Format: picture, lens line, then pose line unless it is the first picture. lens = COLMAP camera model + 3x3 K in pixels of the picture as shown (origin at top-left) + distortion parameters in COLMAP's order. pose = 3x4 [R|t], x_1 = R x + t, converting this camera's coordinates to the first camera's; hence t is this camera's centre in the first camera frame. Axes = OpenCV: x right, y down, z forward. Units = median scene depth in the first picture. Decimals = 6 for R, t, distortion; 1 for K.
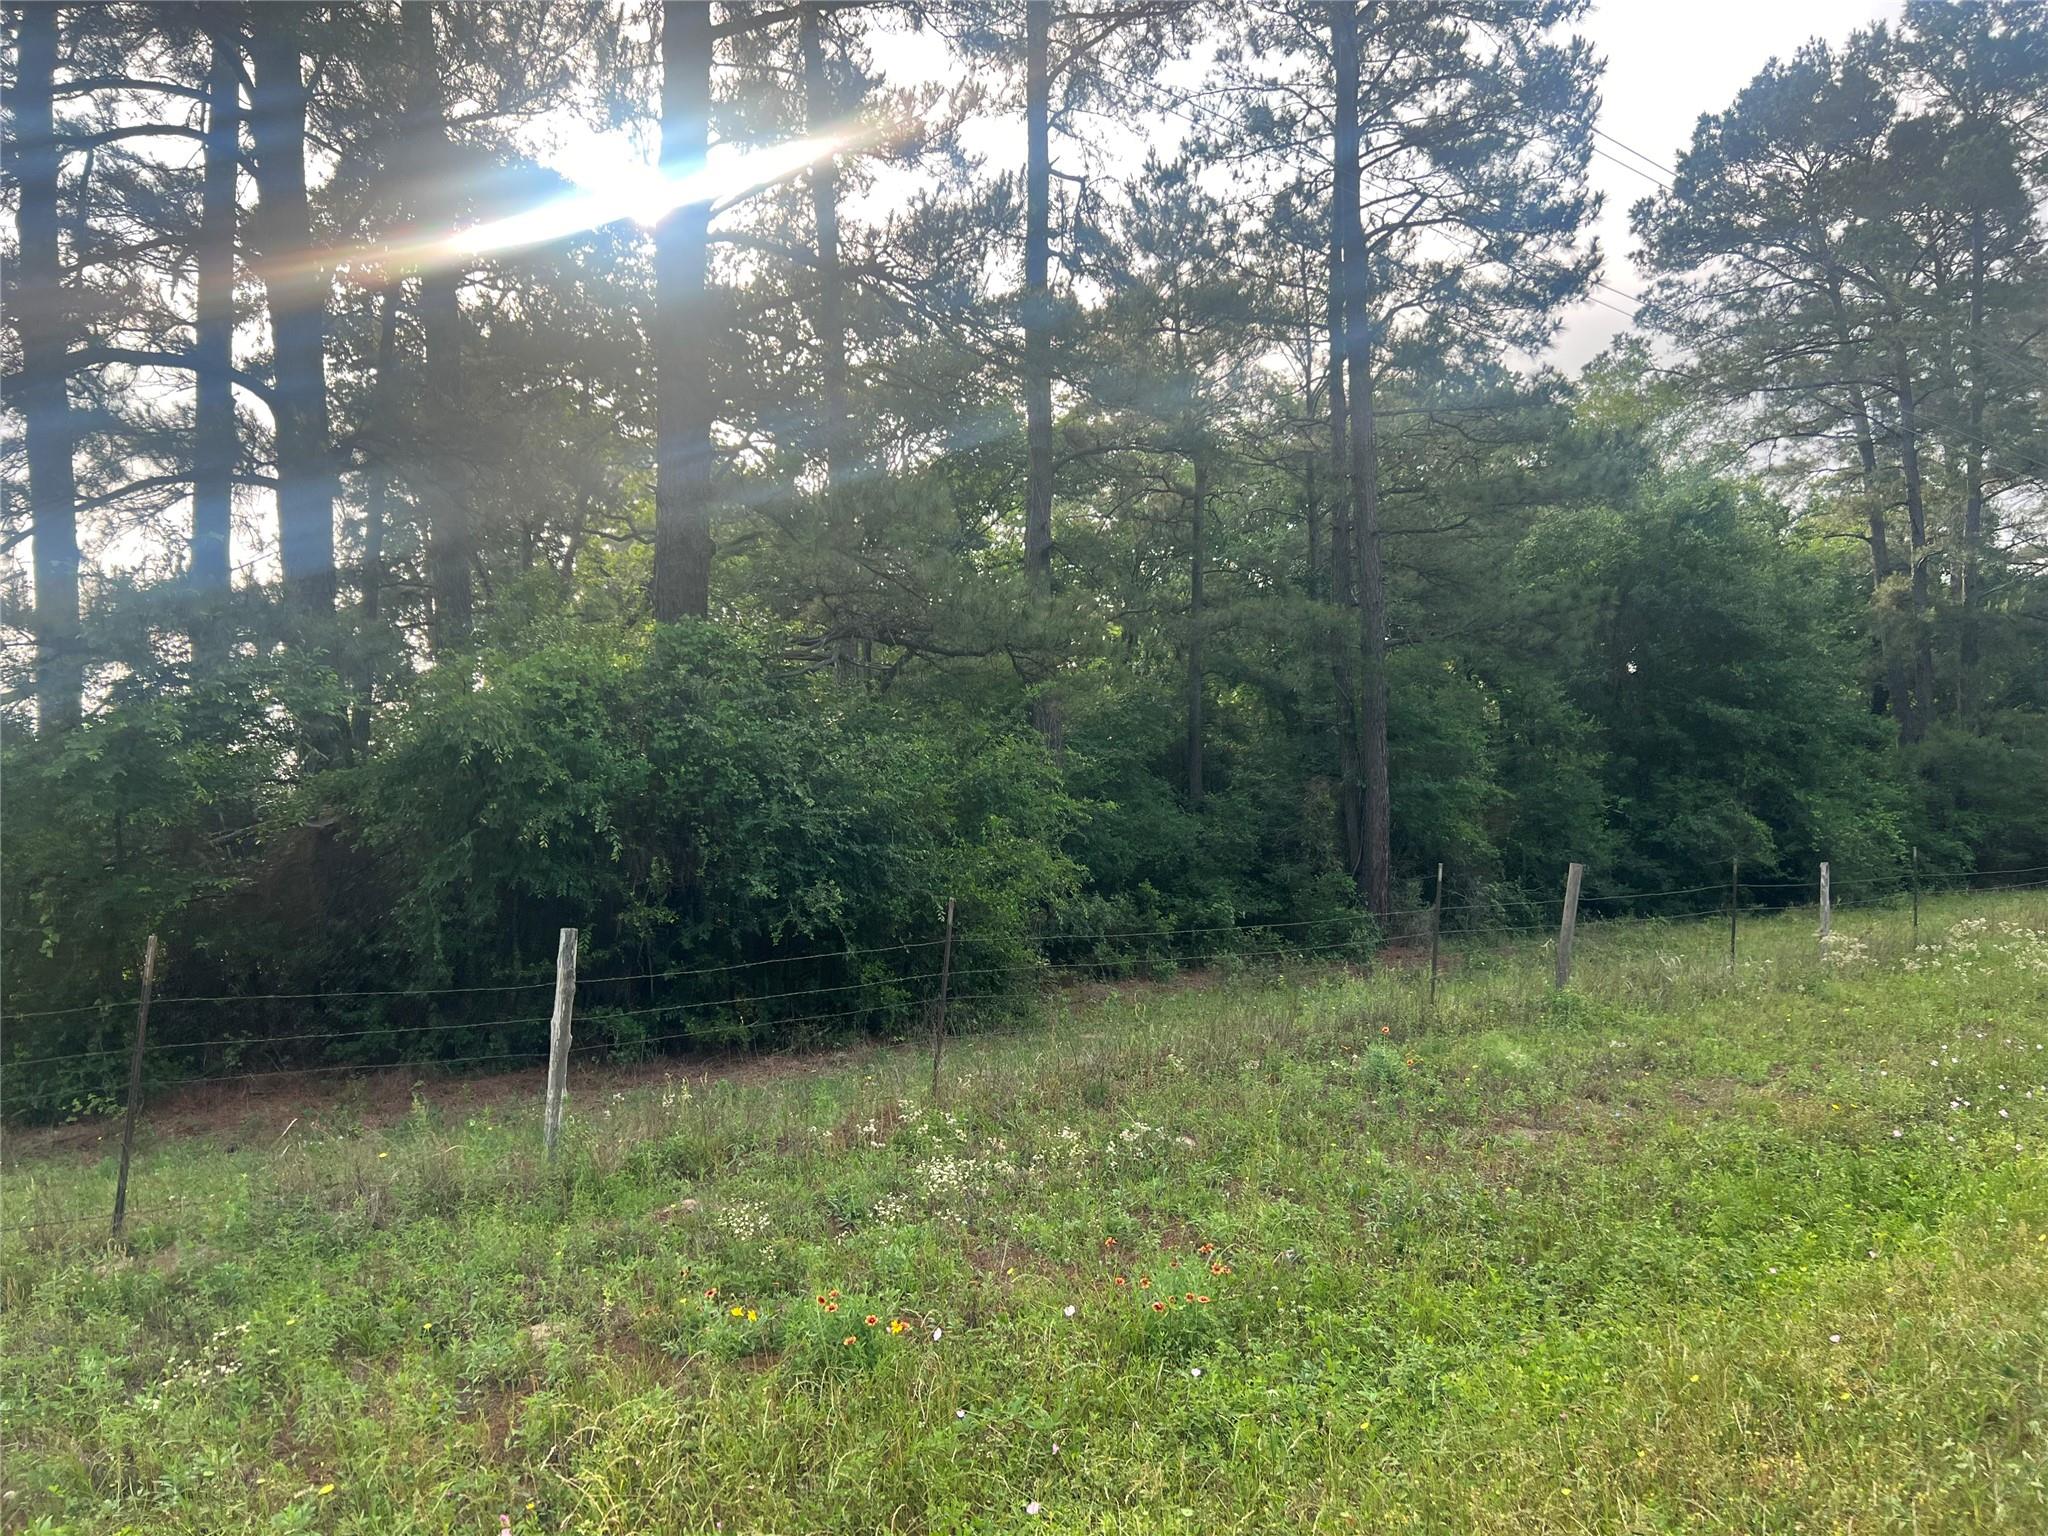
lens RADIAL K [[1552.2, 0, 999.6], [0, 1552.2, 775.6], [0, 0, 1]] dist [0.043576, -0.062257]
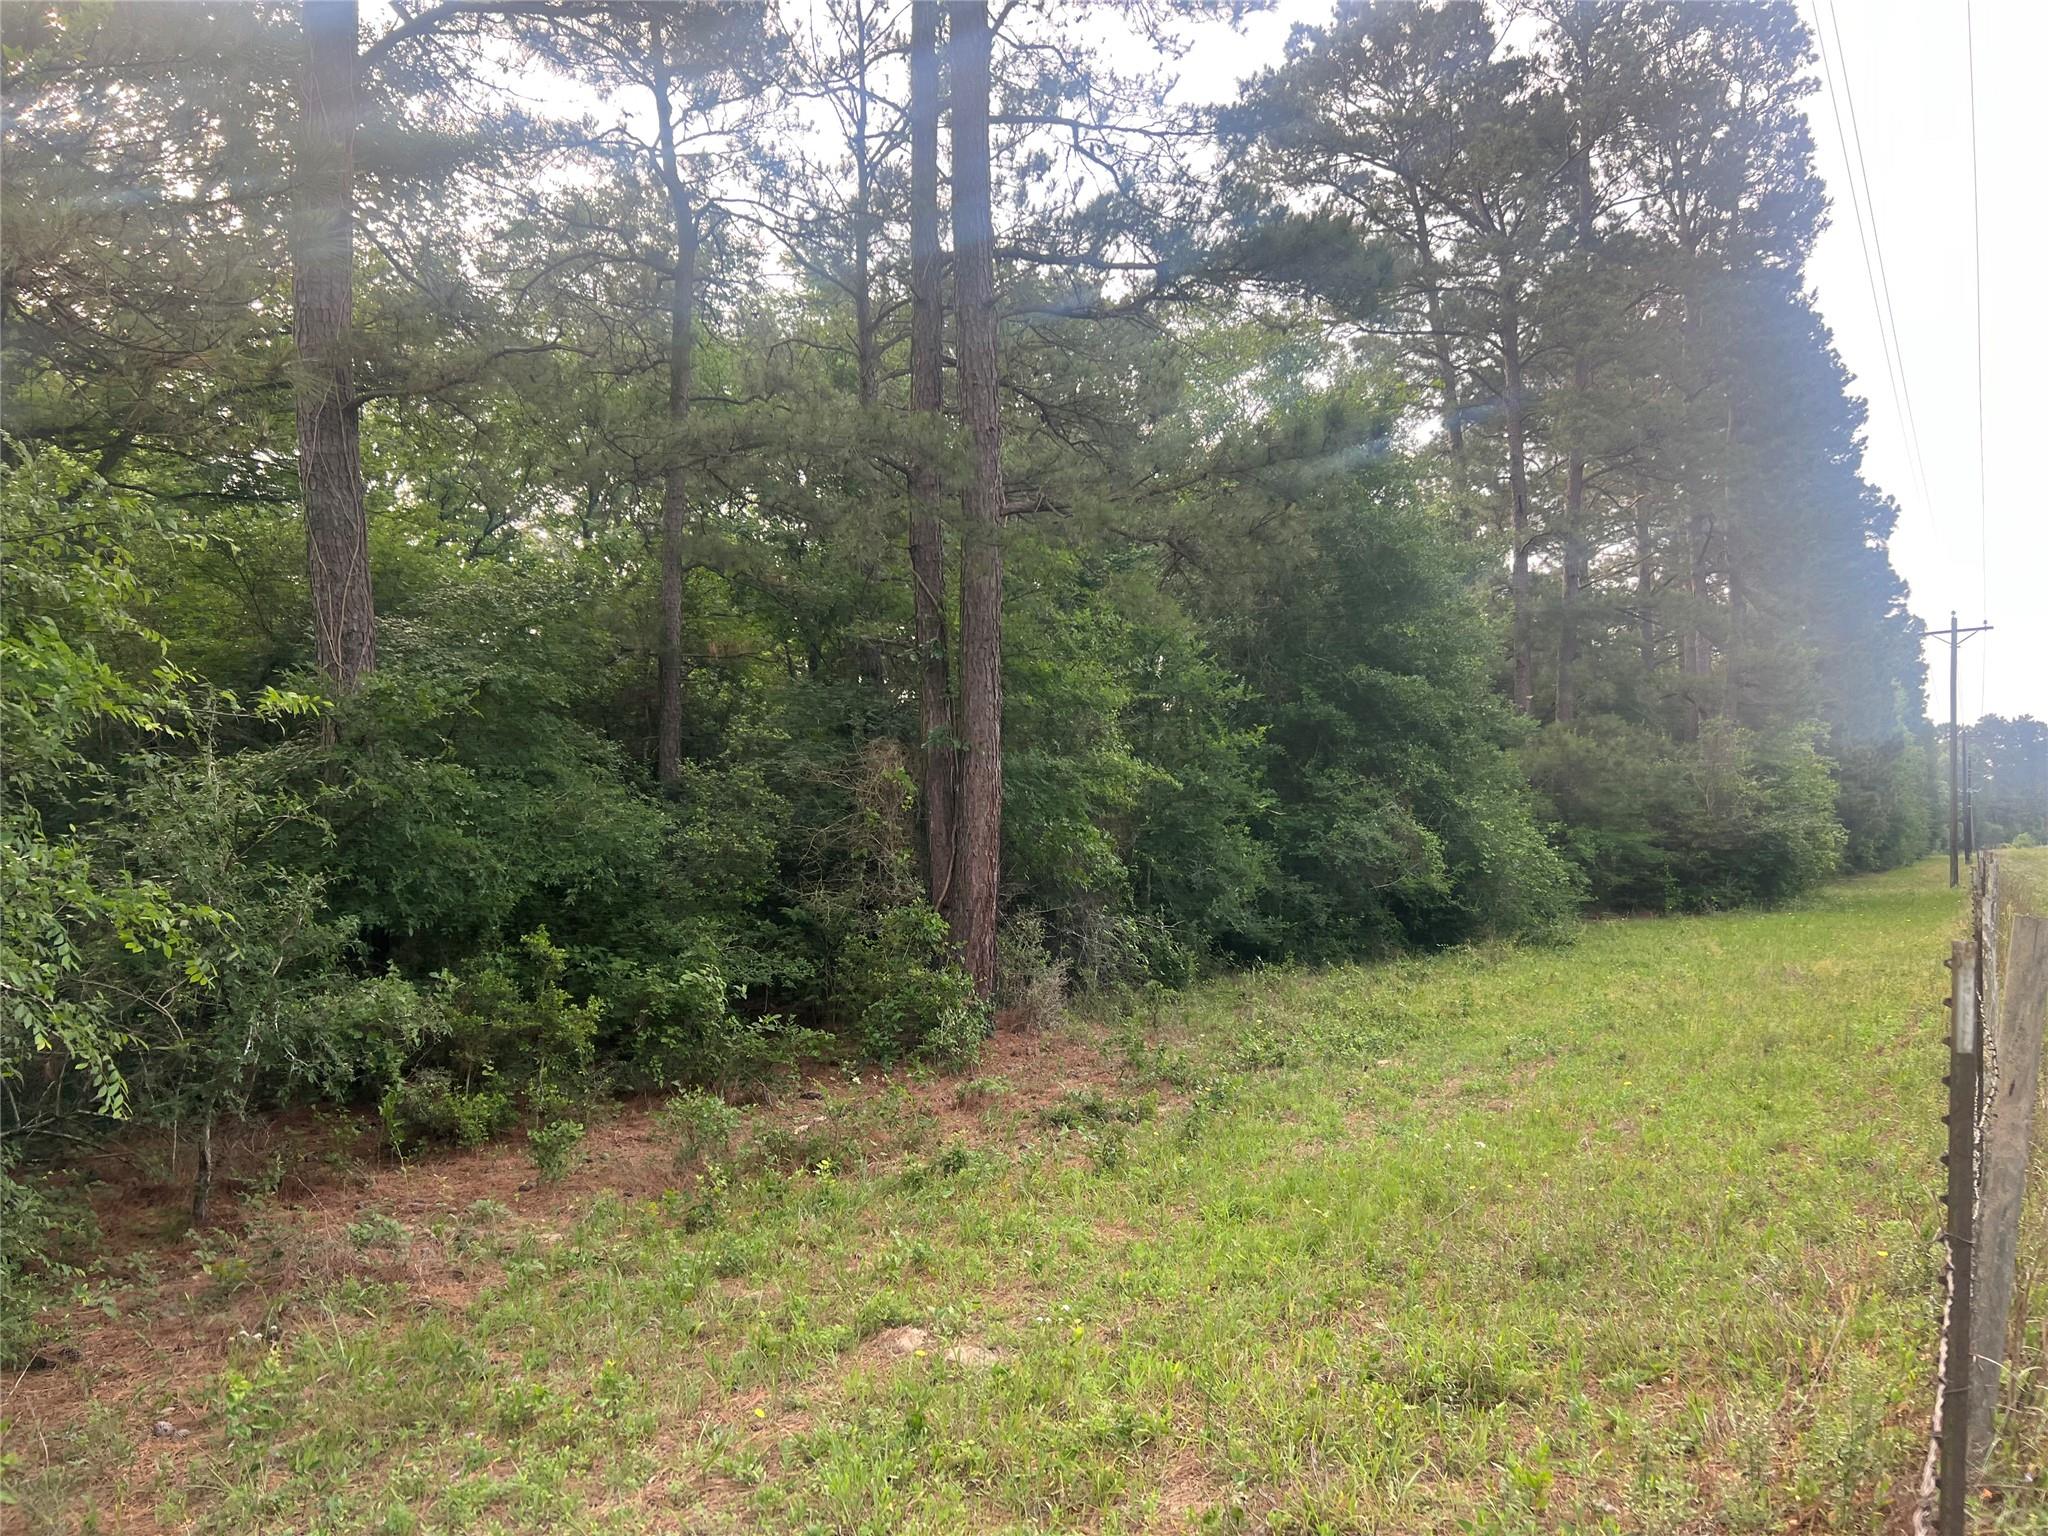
lens RADIAL K [[1568.7, 0, 1047.4], [0, 1568.7, 756.4], [0, 0, 1]] dist [0.088524, -0.145141]
pose [[0.942520, 0.028427, 0.332938, 0.103214], [-0.020583, 0.999422, -0.027065, 0.032800], [-0.333514, 0.018657, 0.942560, 0.642818]]
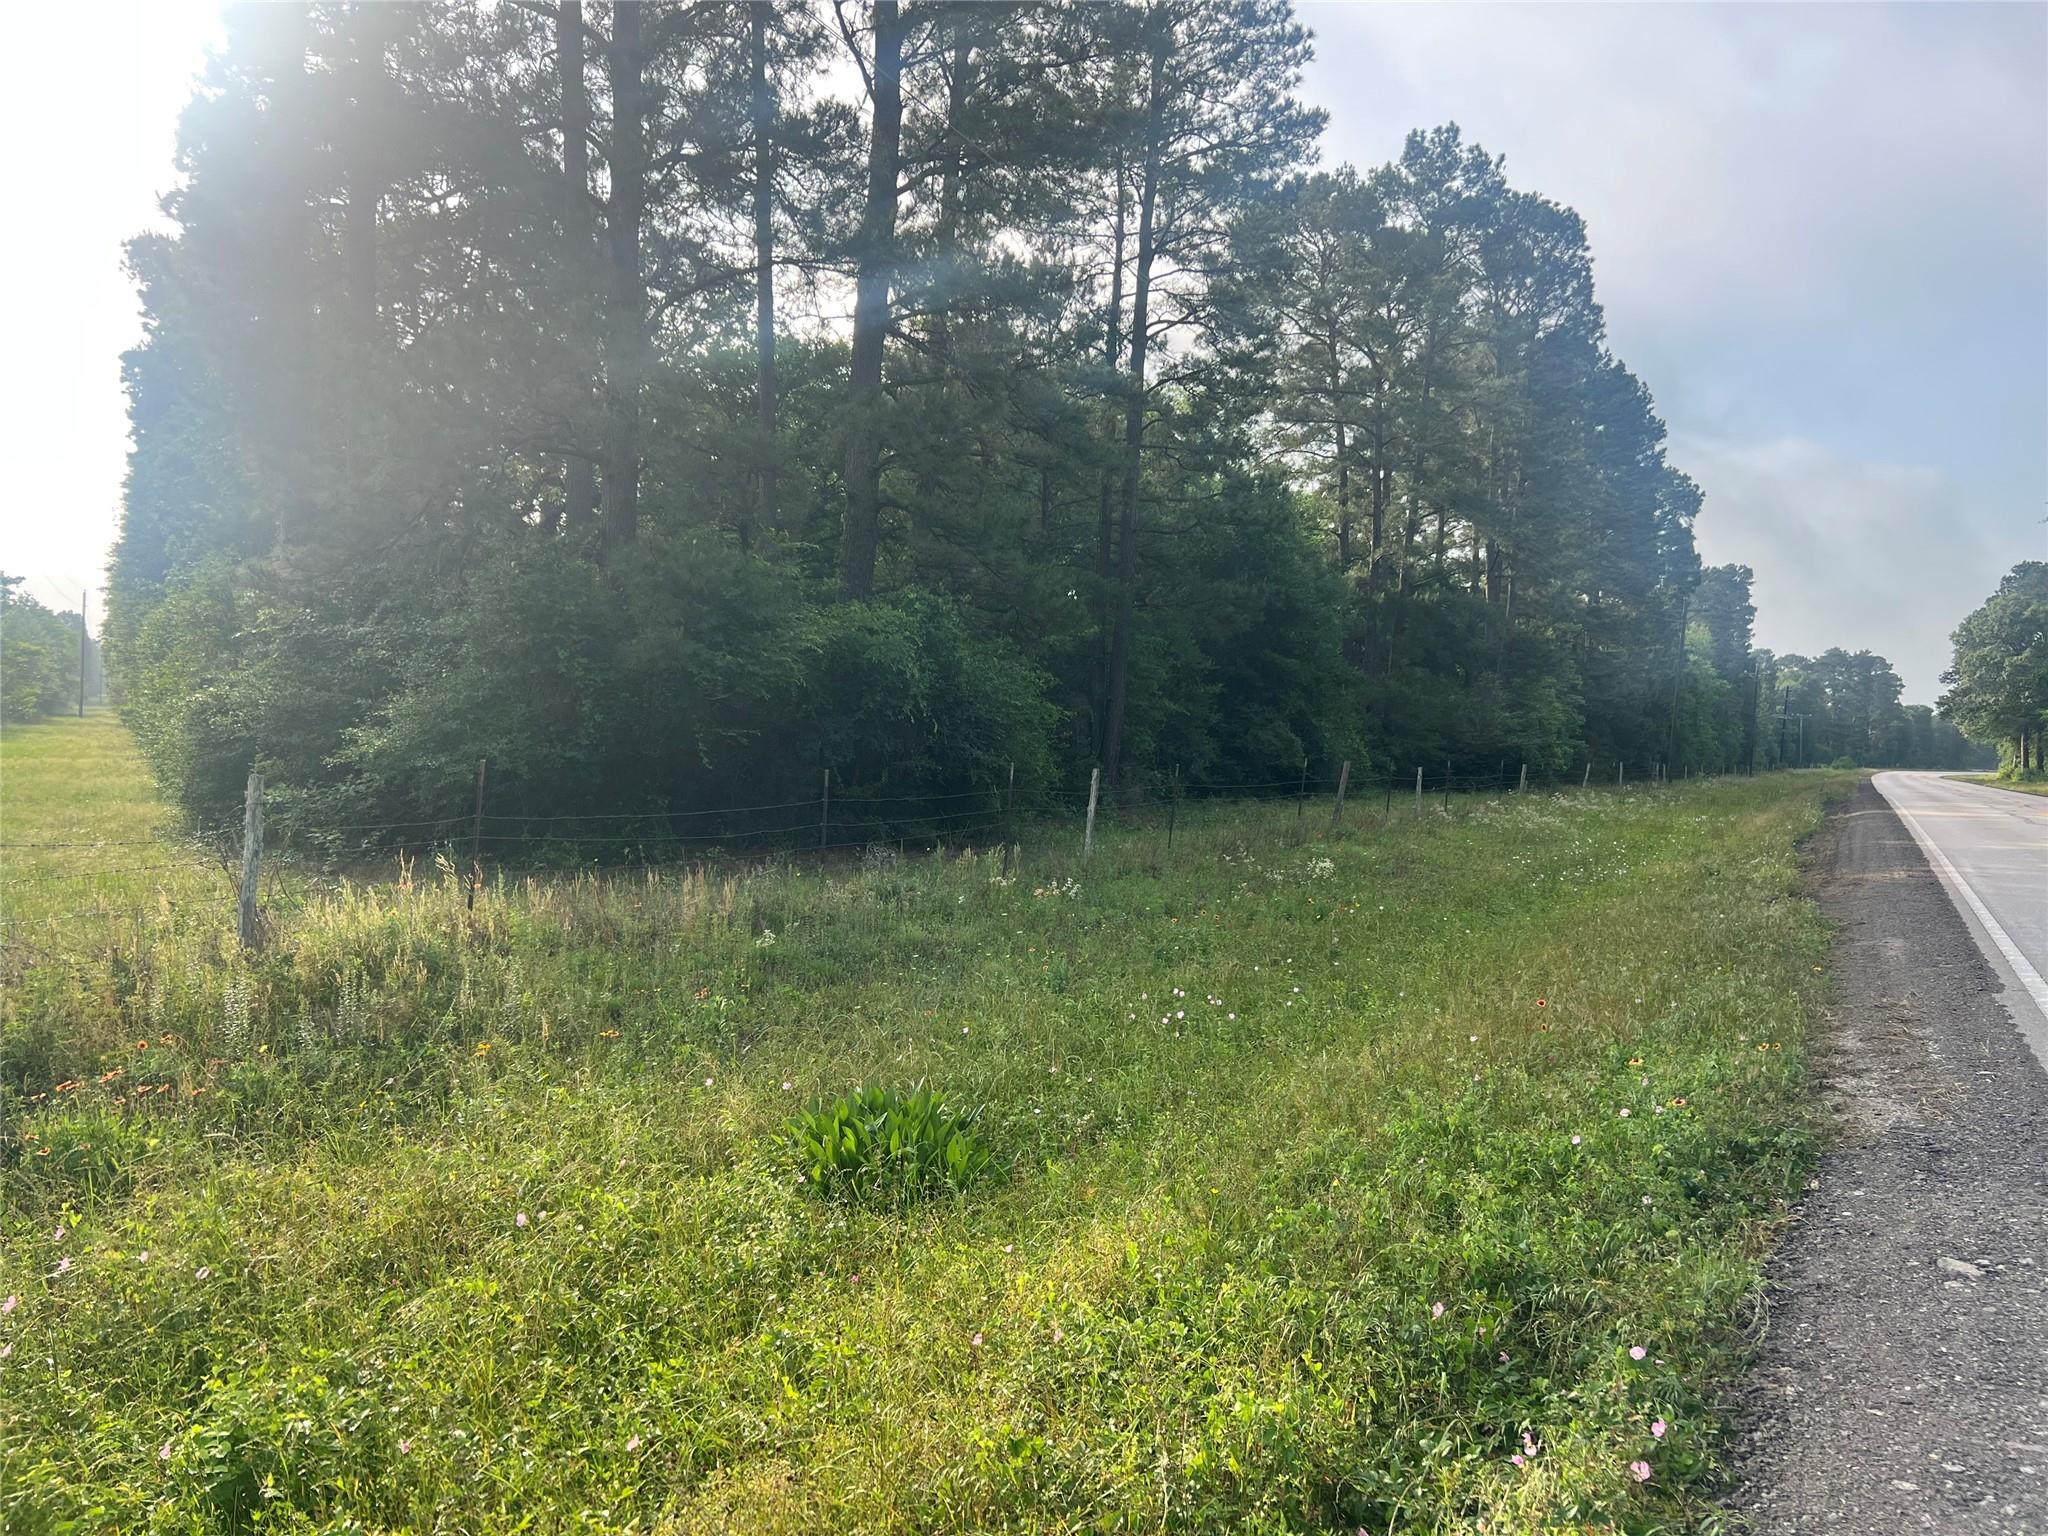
lens RADIAL K [[1582.7, 0, 1024.0], [0, 1582.7, 768.0], [0, 0, 1]] dist [0.052560, -0.064908]
pose [[0.918590, 0.048701, 0.392199, -0.671603], [-0.077163, 0.995380, 0.057127, -0.013566], [-0.387605, -0.082740, 0.918105, -0.550703]]
